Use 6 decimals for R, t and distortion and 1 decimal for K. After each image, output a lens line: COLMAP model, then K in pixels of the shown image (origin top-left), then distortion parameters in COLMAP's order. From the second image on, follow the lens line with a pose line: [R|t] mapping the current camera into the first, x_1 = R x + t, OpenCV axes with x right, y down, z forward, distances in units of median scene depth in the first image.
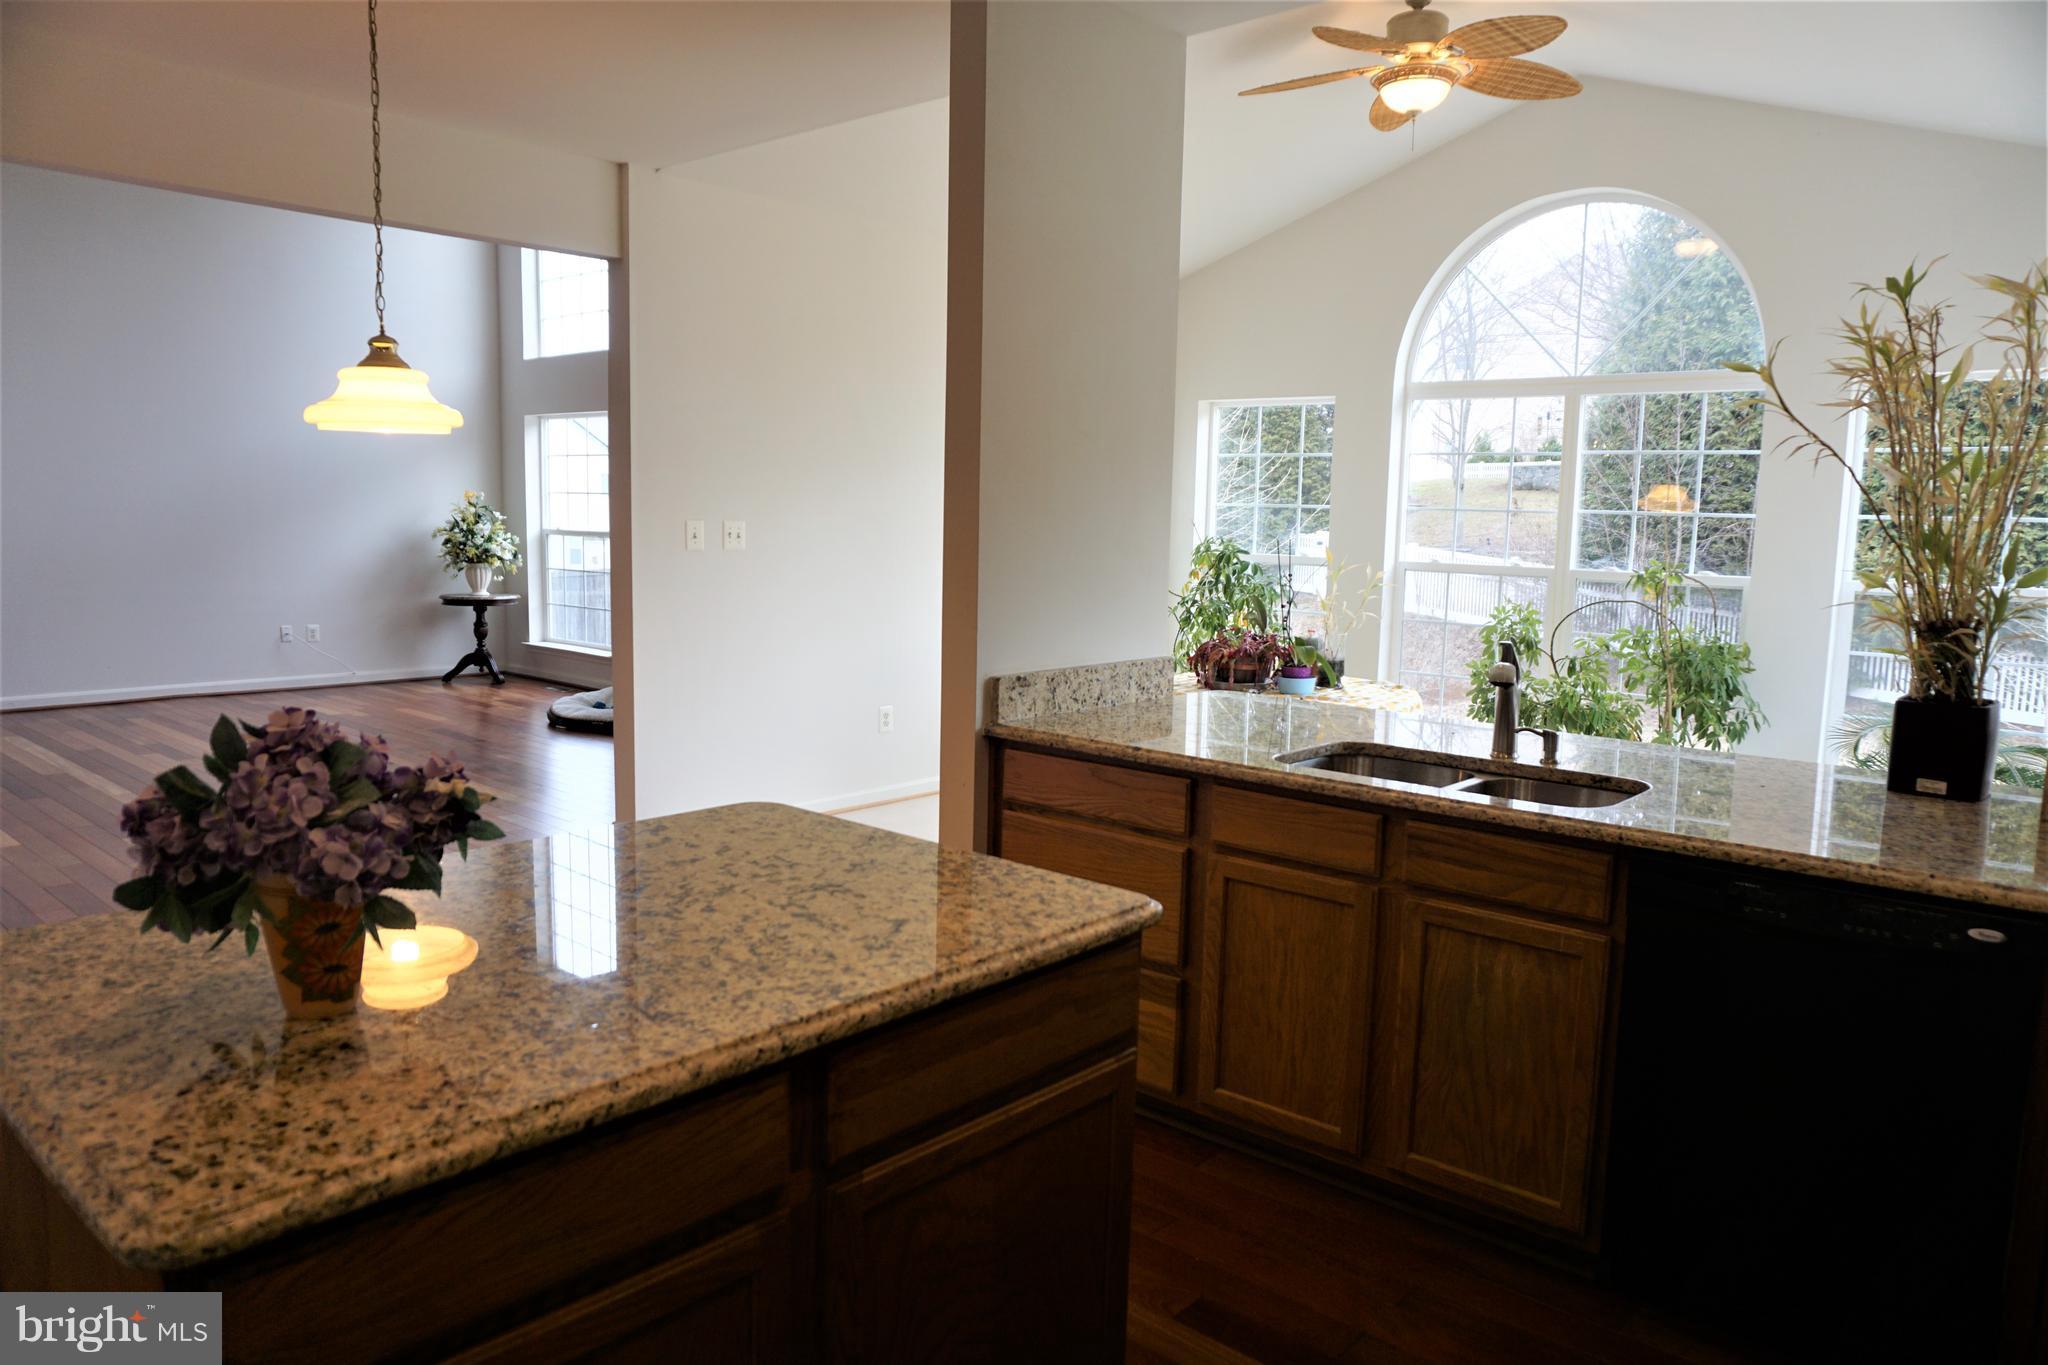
lens RADIAL K [[1366.9, 0, 1020.2], [0, 1366.9, 669.4], [0, 0, 1]] dist [-0.046201, 0.028077]
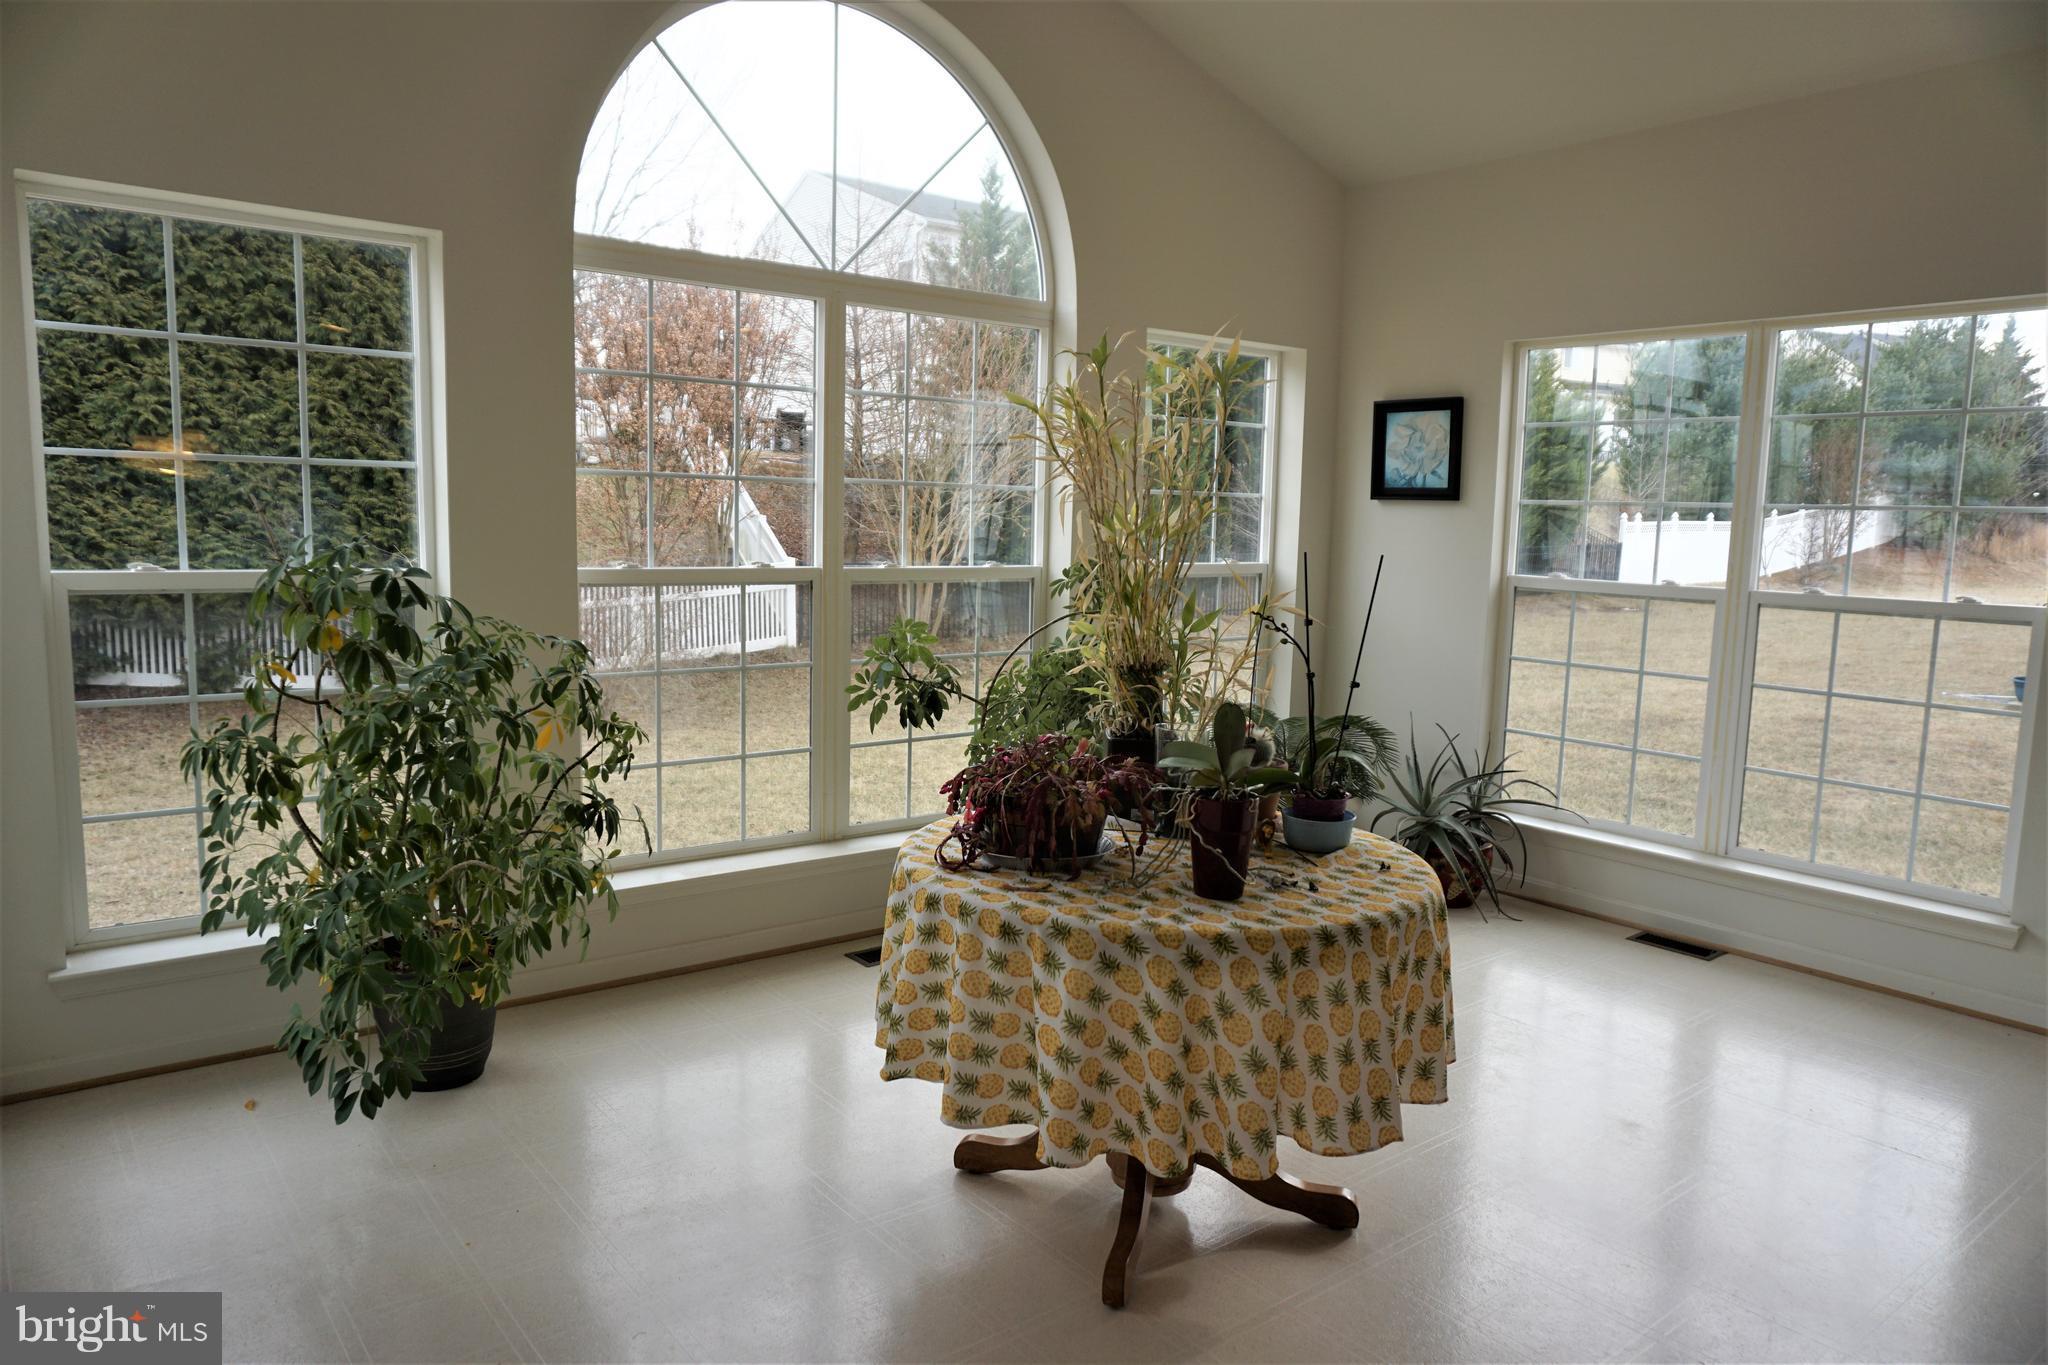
lens RADIAL K [[1366.9, 0, 1025.2], [0, 1366.9, 677.1], [0, 0, 1]] dist [-0.046201, 0.028077]
pose [[0.167505, -0.140033, 0.975875, -0.524598], [0.092983, 0.987692, 0.125769, -0.212543], [-0.981477, 0.069673, 0.178464, 1.770902]]
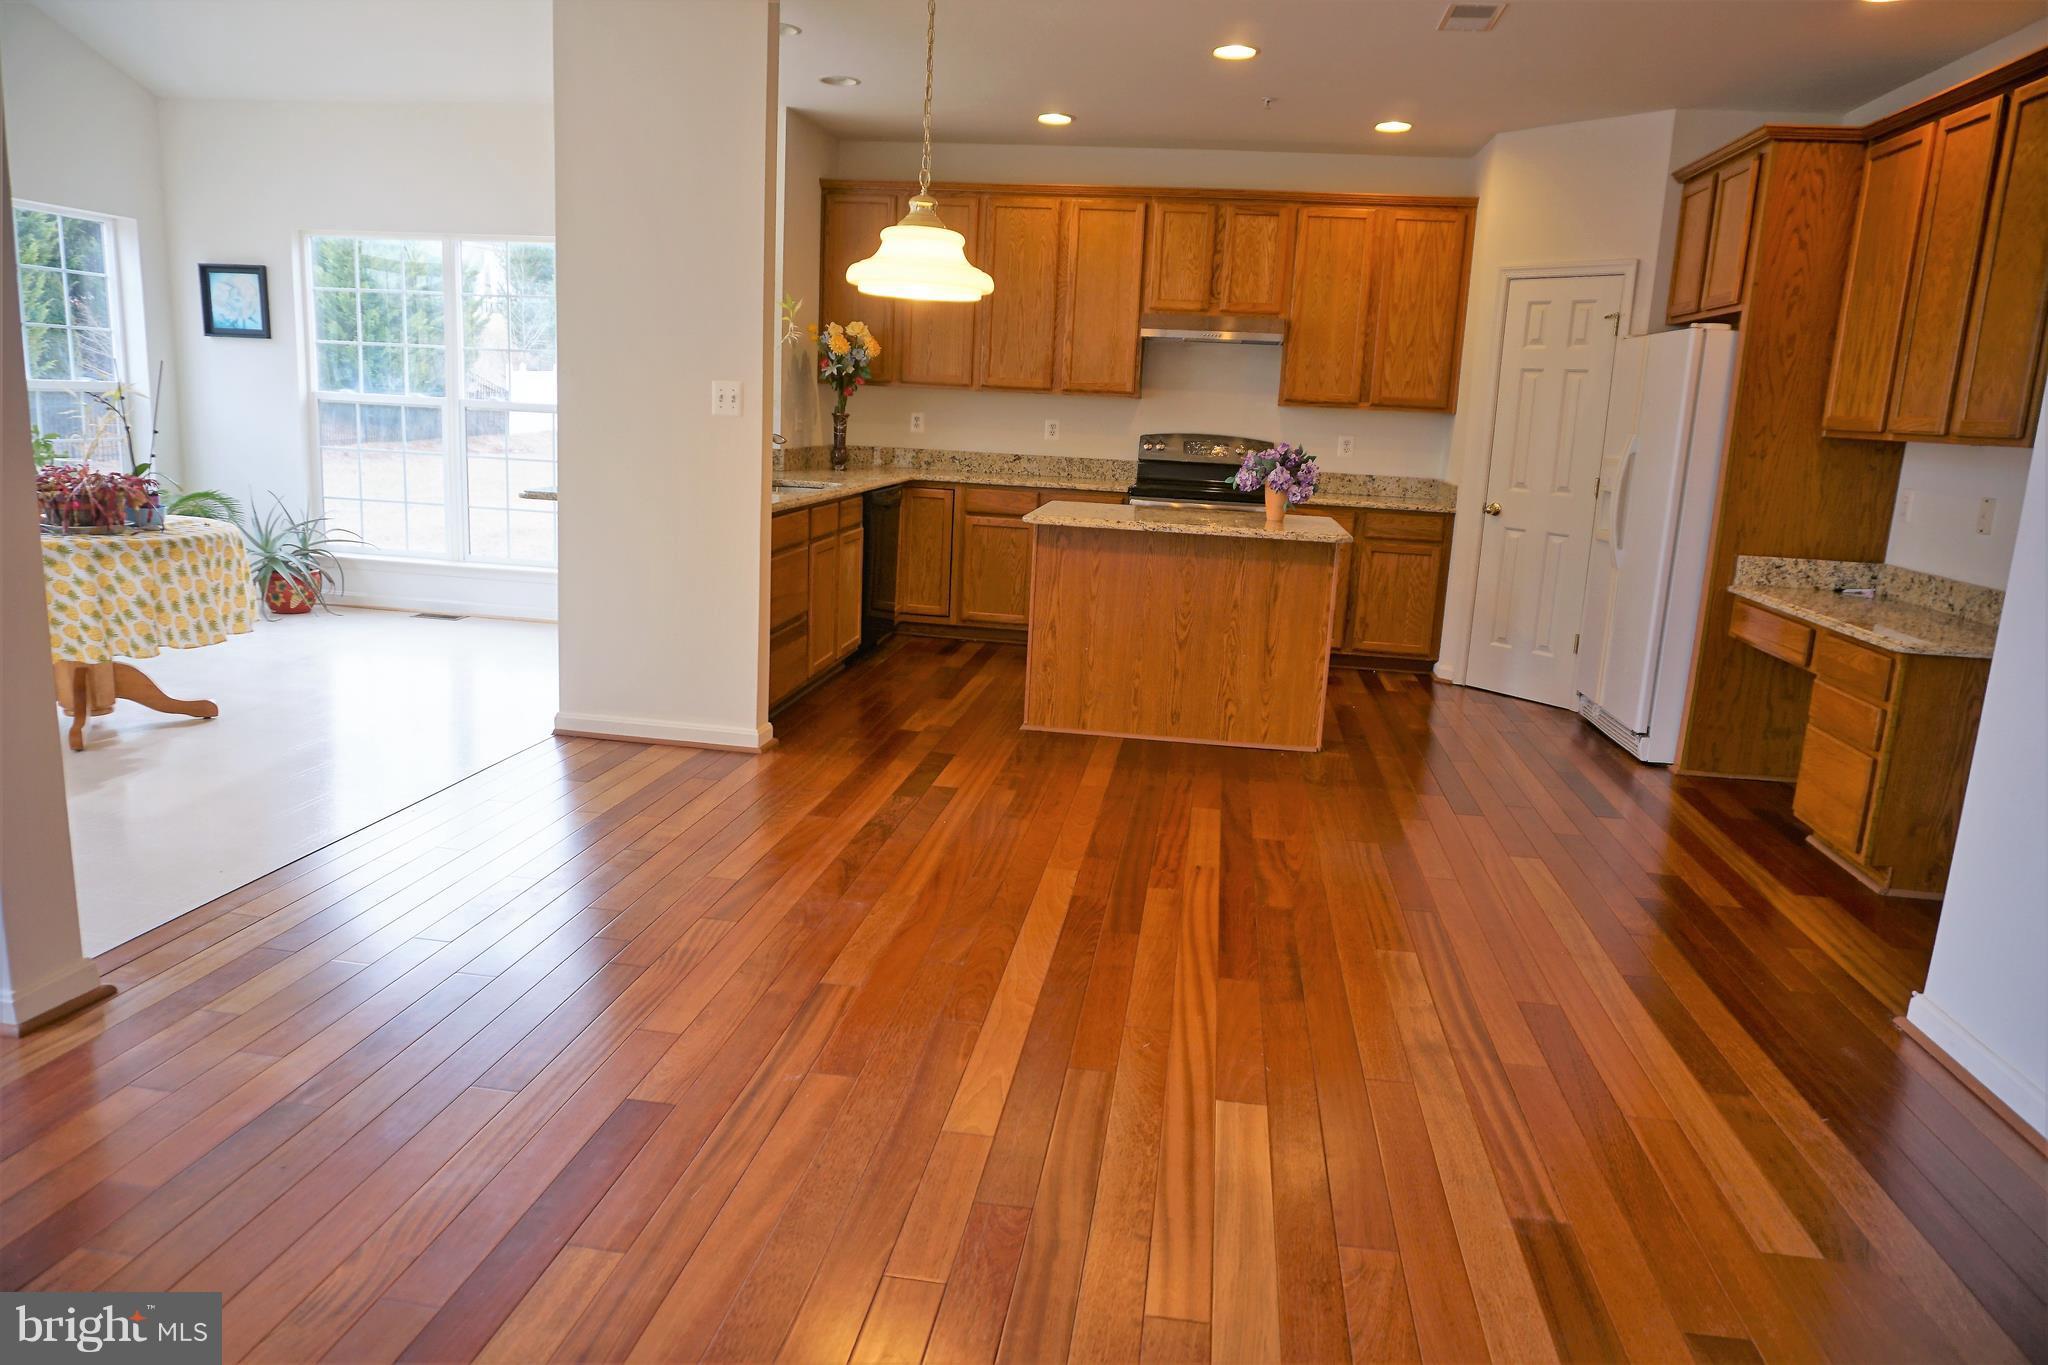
lens RADIAL K [[1366.9, 0, 1026.1], [0, 1366.9, 683.4], [0, 0, 1]] dist [-0.046201, 0.028077]
pose [[-0.548520, -0.219239, 0.806883, -1.616491], [0.034124, 0.958339, 0.283589, -0.214258], [-0.835441, 0.183088, -0.518187, 1.763486]]
